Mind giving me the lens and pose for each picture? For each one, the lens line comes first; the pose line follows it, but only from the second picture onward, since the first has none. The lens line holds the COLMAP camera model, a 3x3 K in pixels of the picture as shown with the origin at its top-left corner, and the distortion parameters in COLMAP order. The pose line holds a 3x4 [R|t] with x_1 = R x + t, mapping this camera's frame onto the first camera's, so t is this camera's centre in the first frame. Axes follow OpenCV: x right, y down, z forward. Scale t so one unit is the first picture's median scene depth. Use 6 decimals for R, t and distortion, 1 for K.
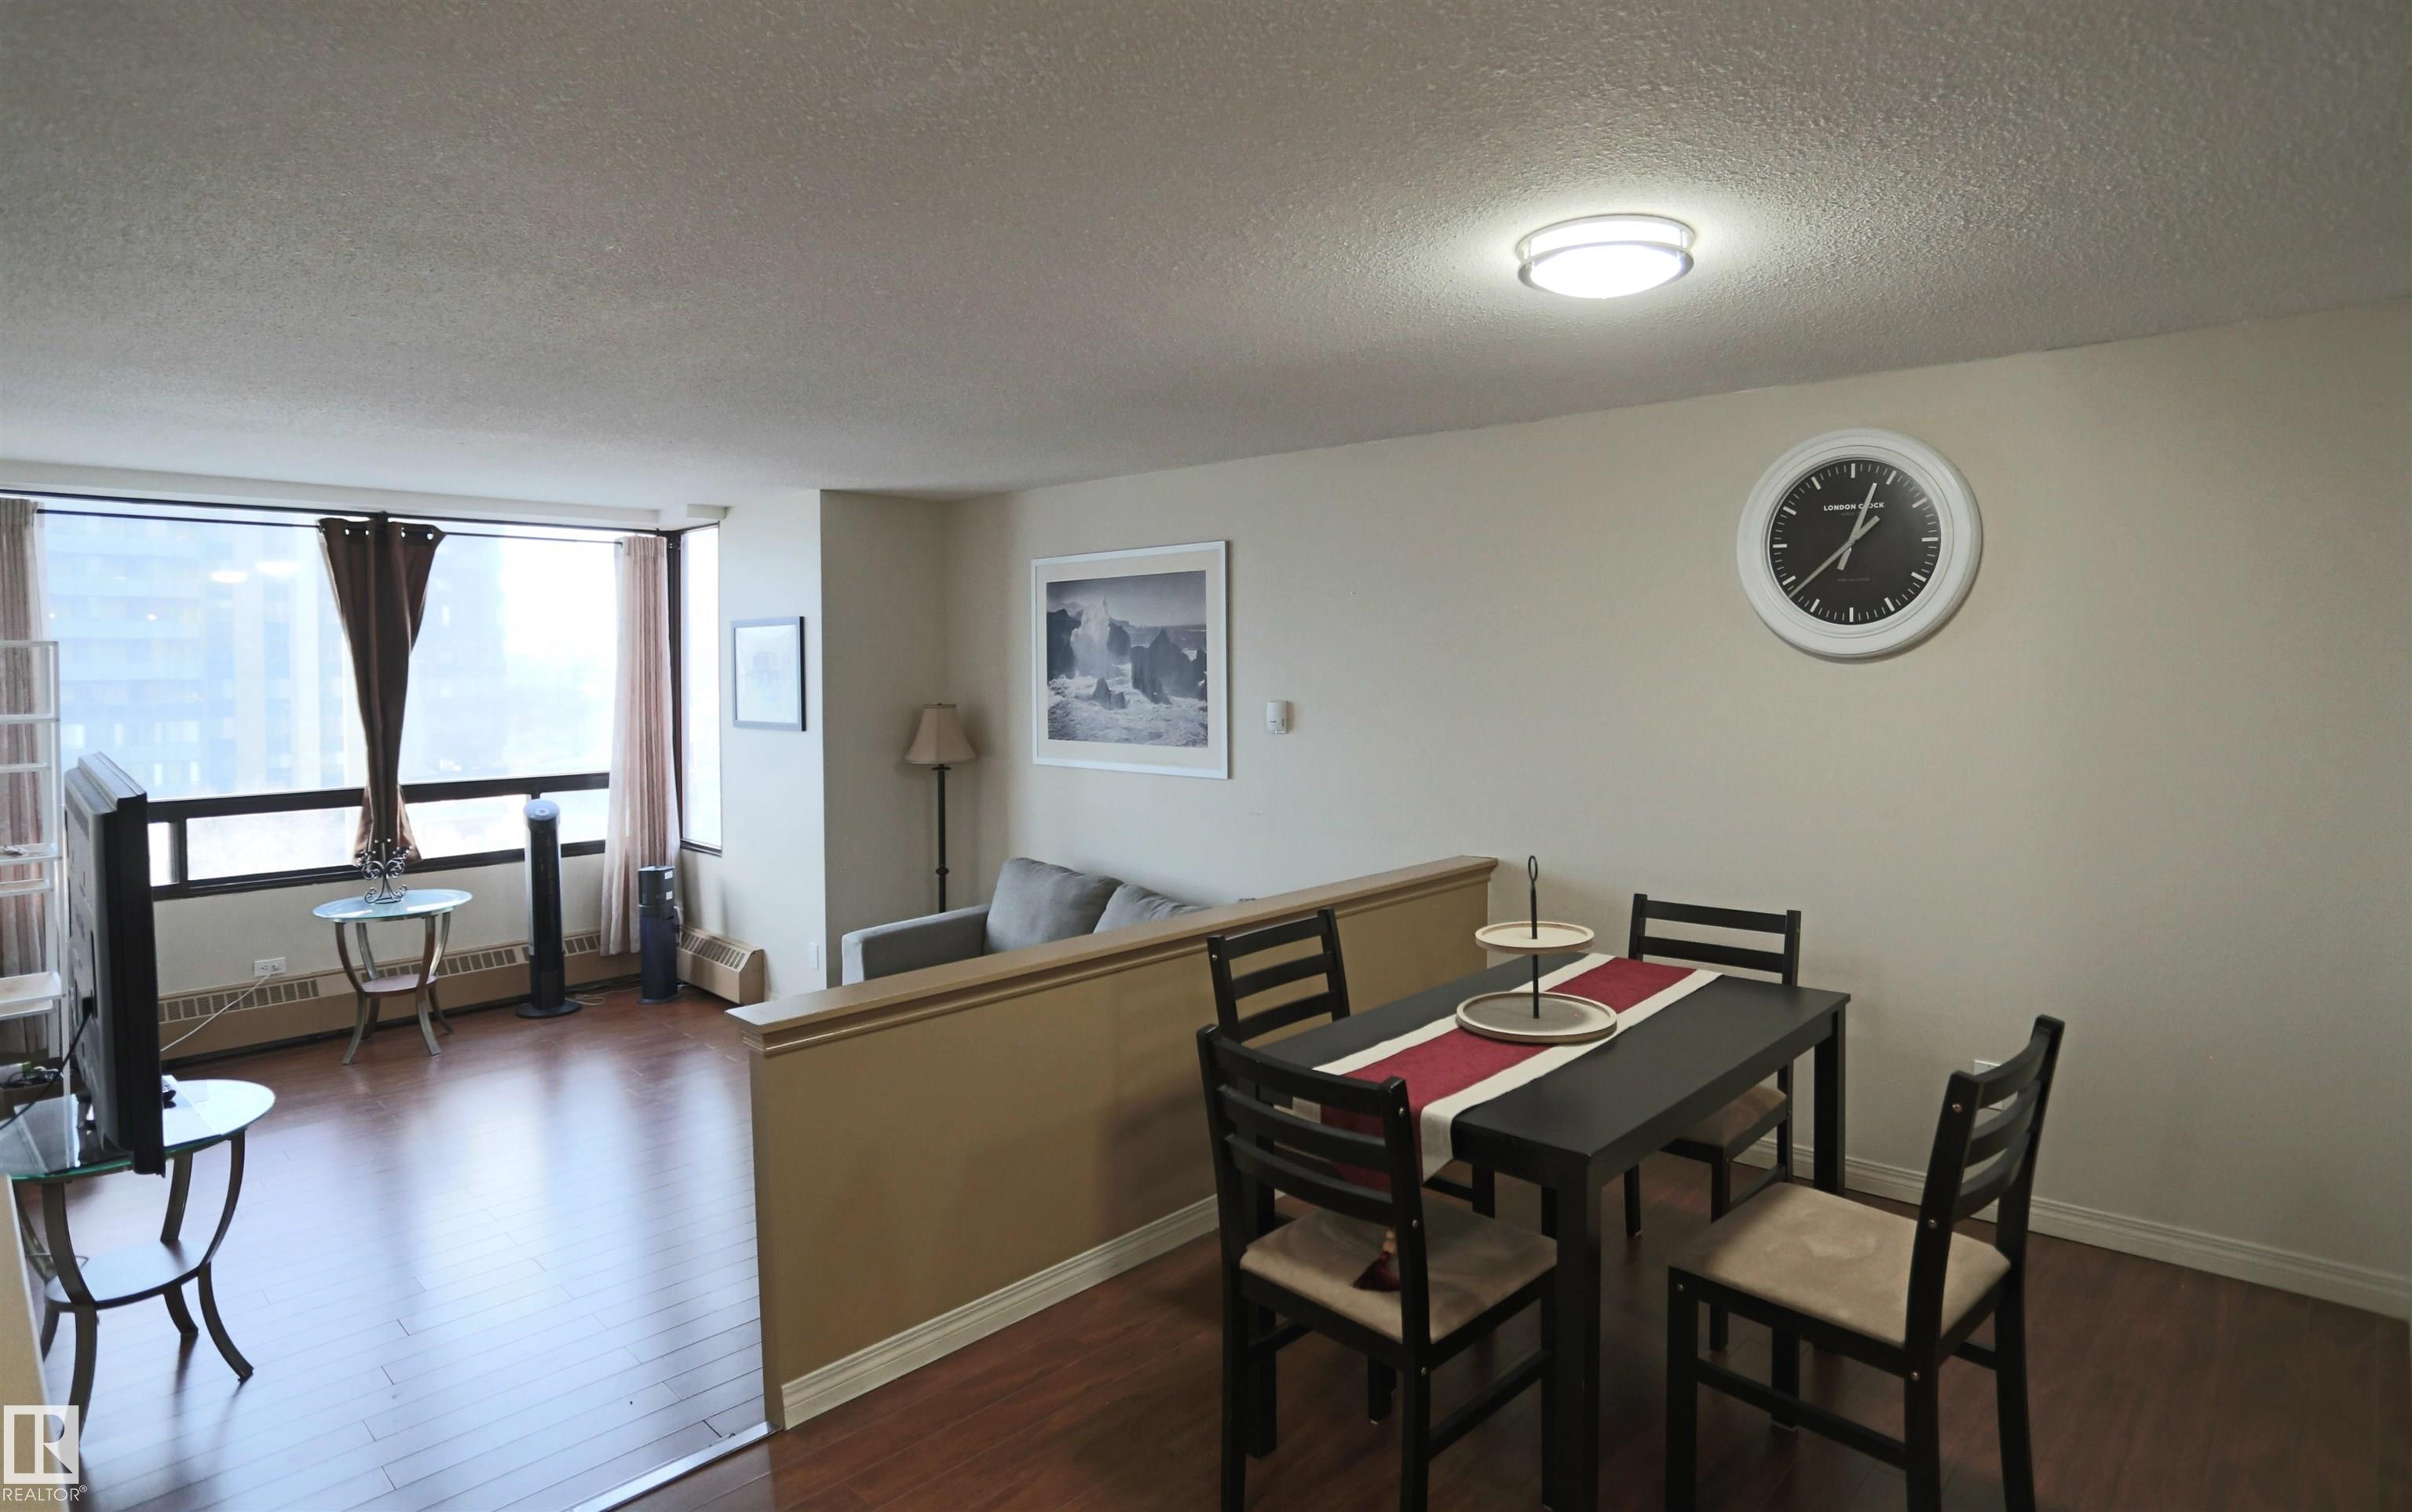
lens RADIAL K [[1277.6, 0, 1219.4], [0, 1277.6, 687.6], [0, 0, 1]] dist [-0.047840, 0.017995]
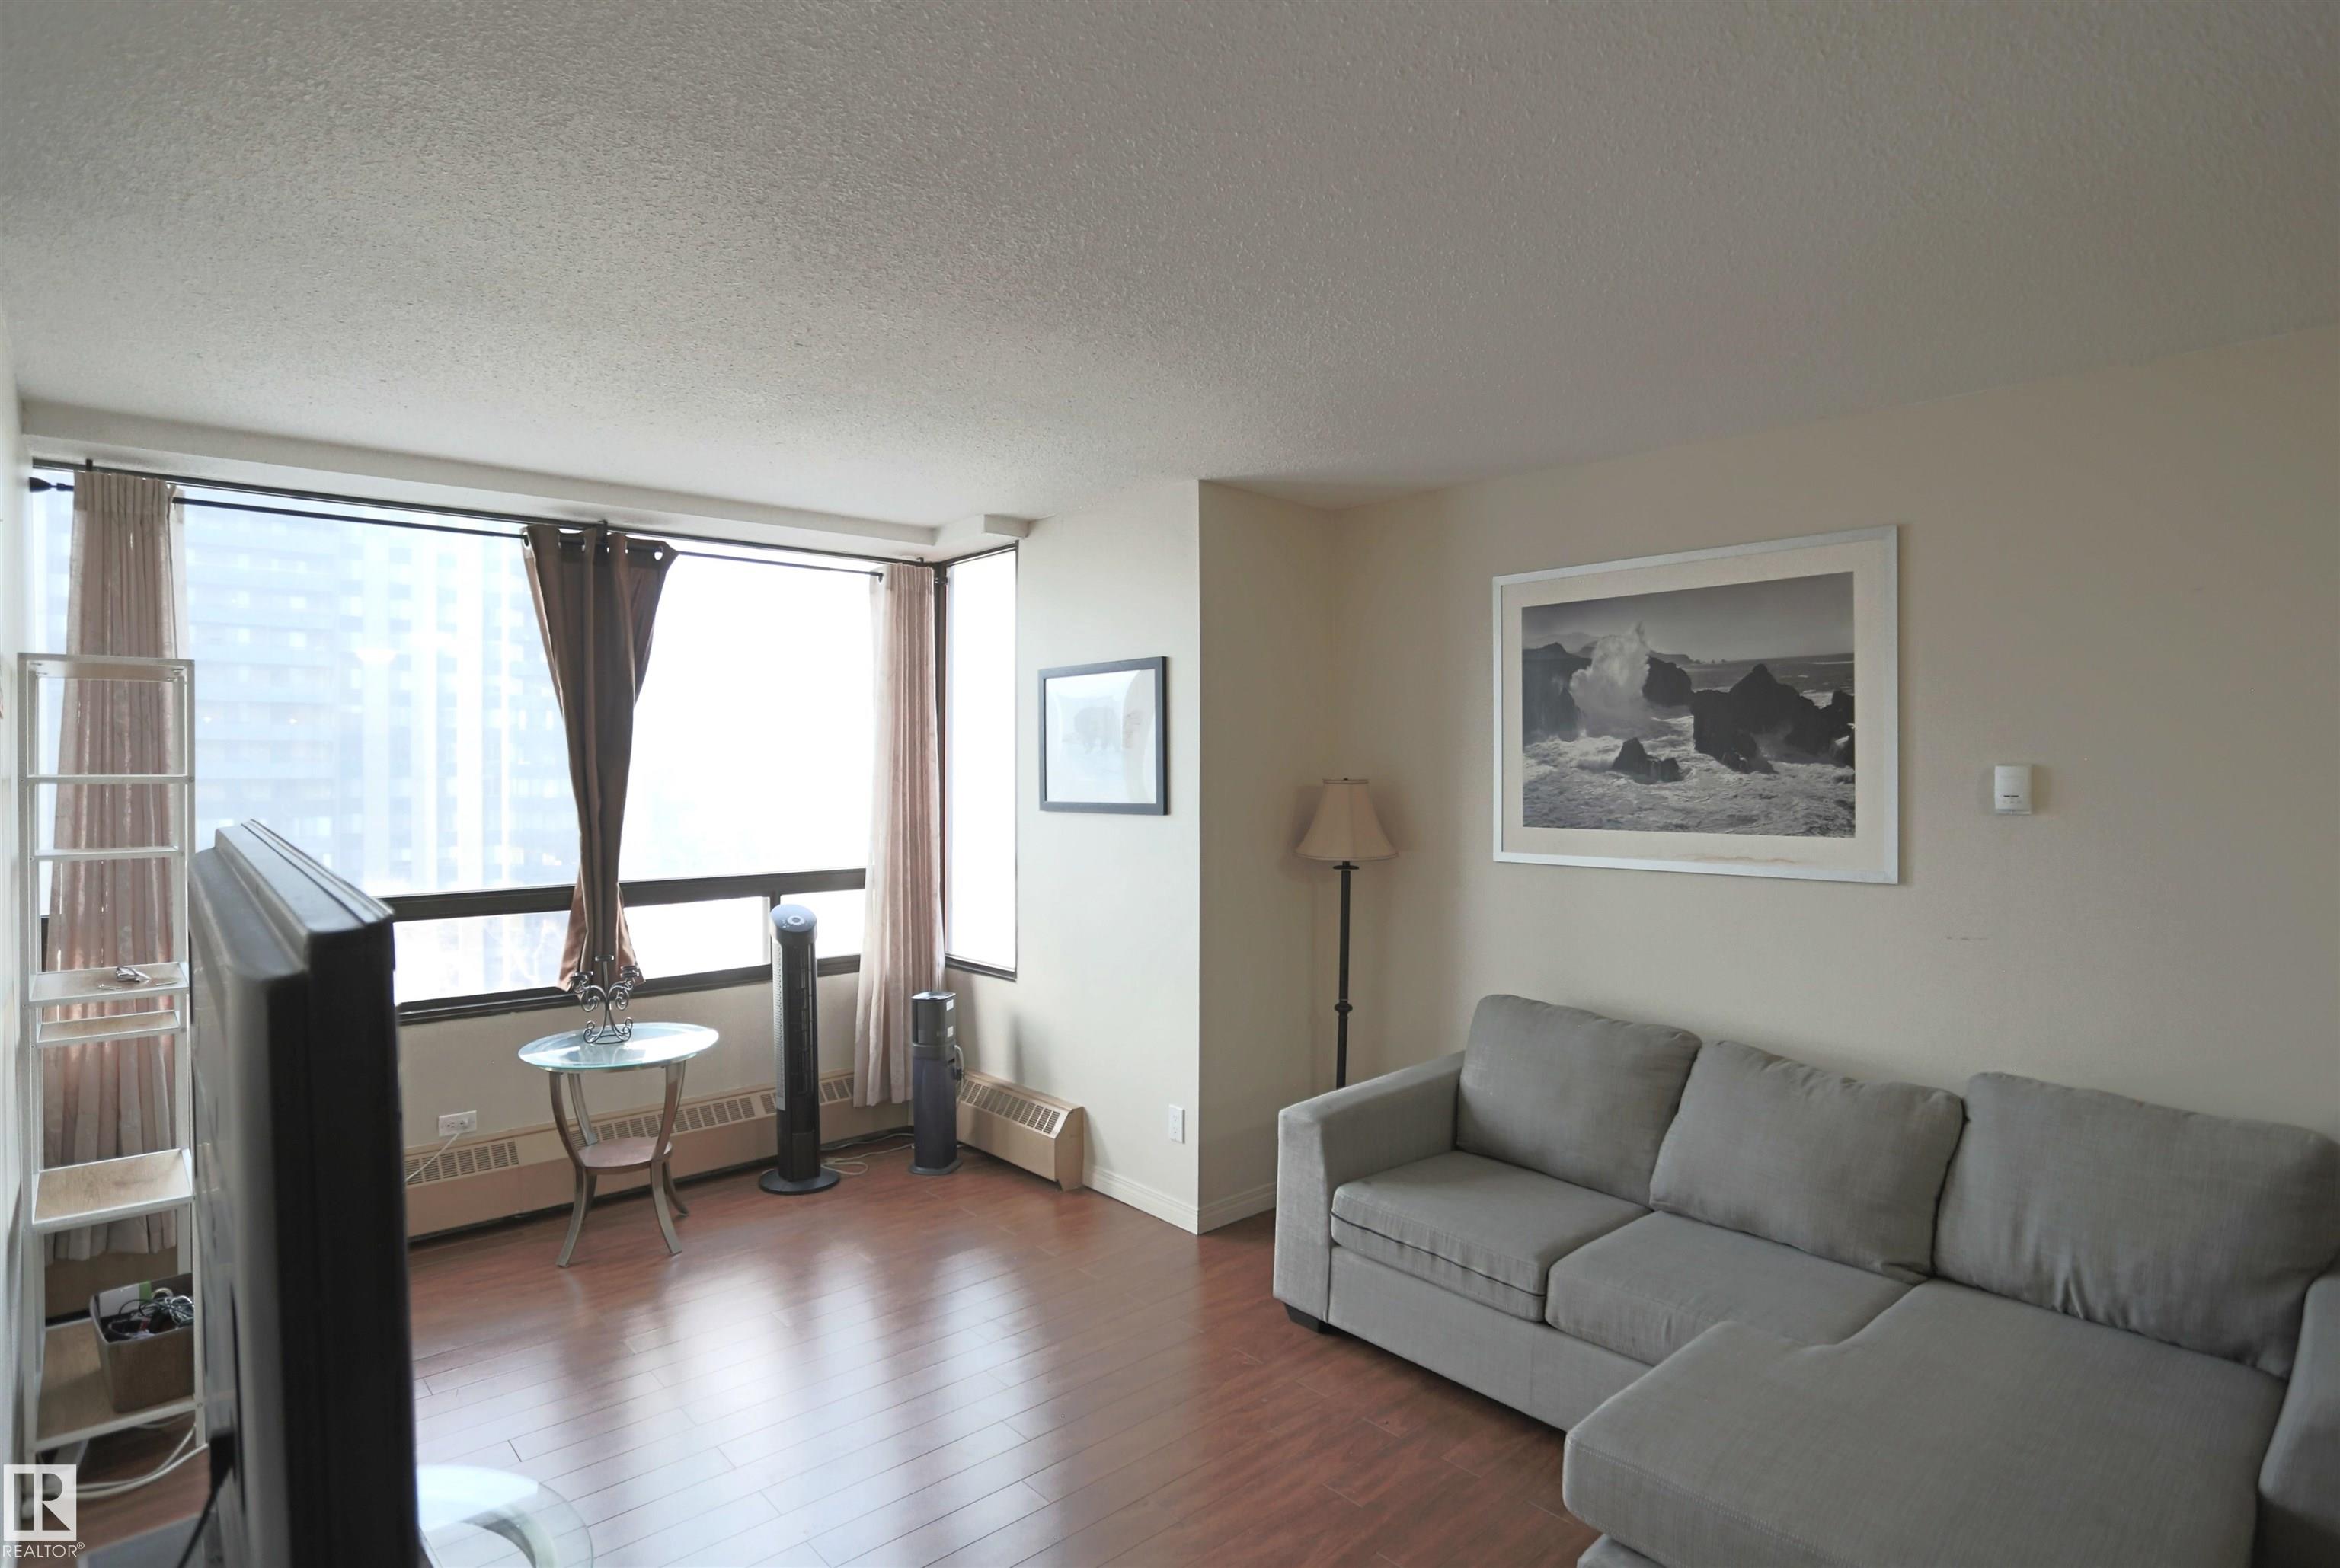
lens RADIAL K [[1224.2, 0, 1173.7], [0, 1224.2, 776.2], [0, 0, 1]] dist [-0.064759, 0.023598]
pose [[0.997535, 0.005083, -0.069985, -0.292535], [-0.006075, 0.999884, -0.013970, 0.023830], [0.069906, 0.014361, 0.997450, 0.322785]]
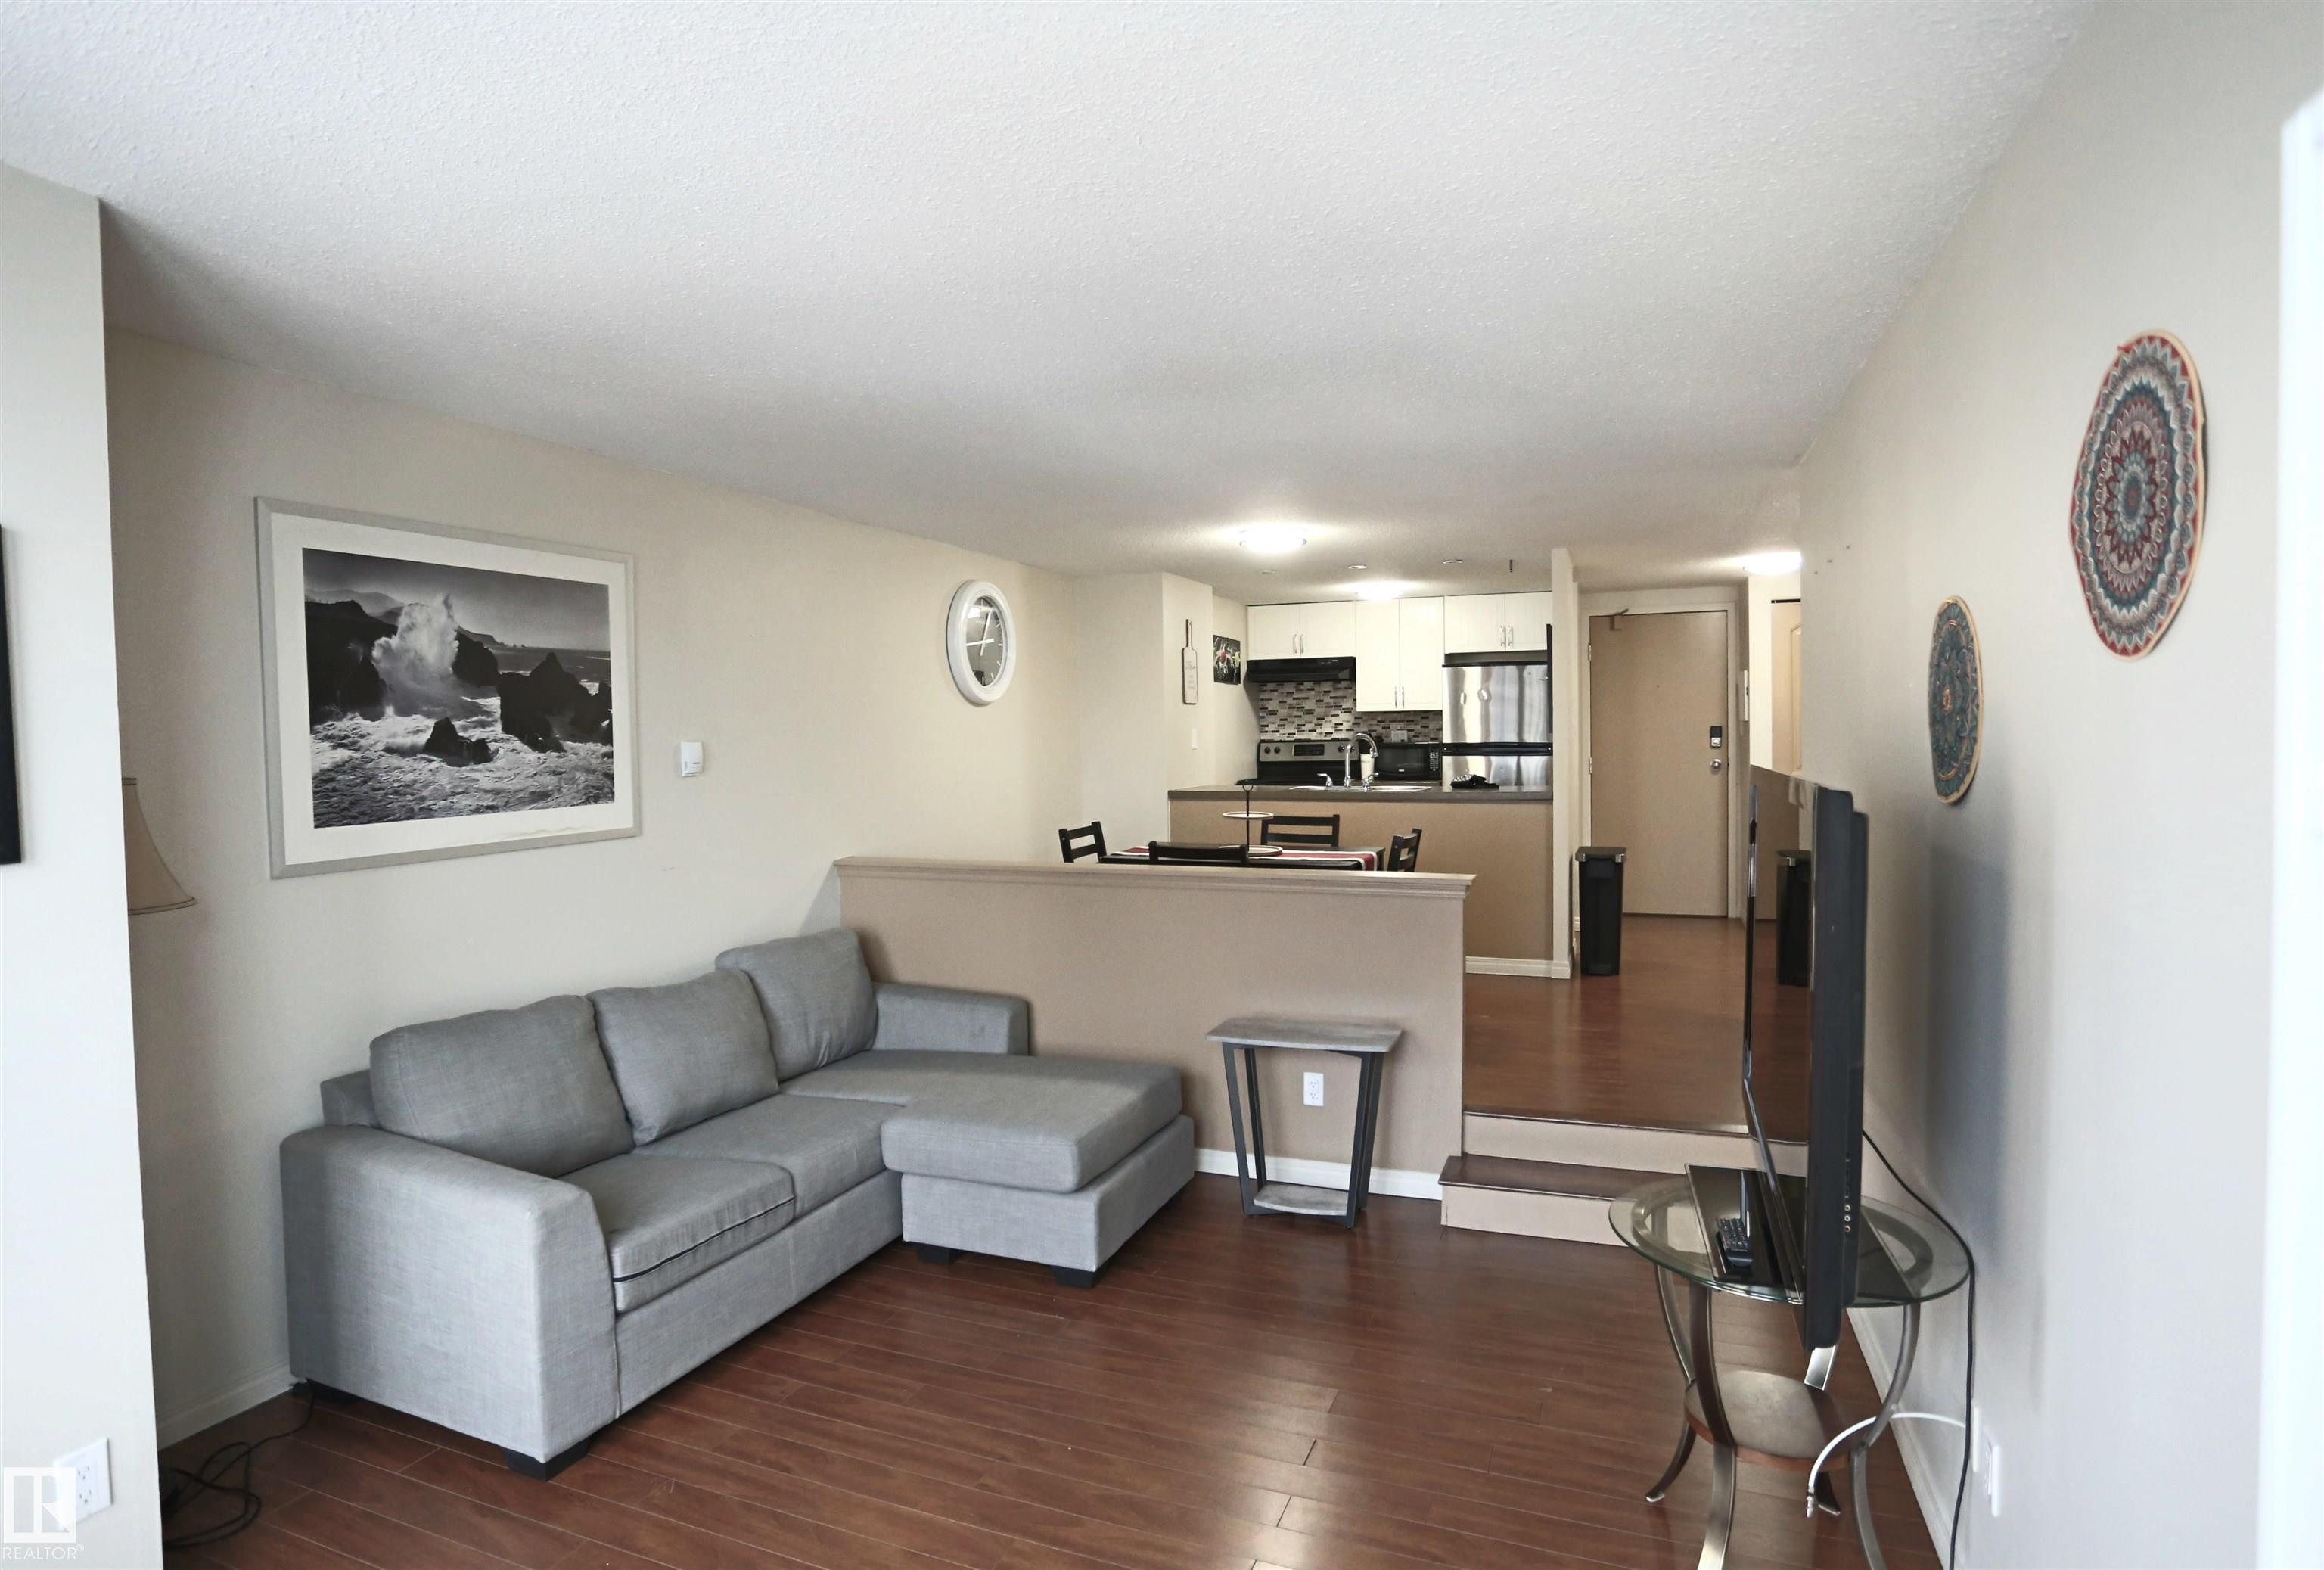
lens RADIAL K [[1216.0, 0, 1120.8], [0, 1216.0, 783.1], [0, 0, 1]] dist [-0.064759, 0.023598]
pose [[-0.352706, -0.030941, 0.935222, -0.775105], [0.038625, 0.998120, 0.047589, 0.009821], [-0.934937, 0.052908, -0.350848, 0.887267]]
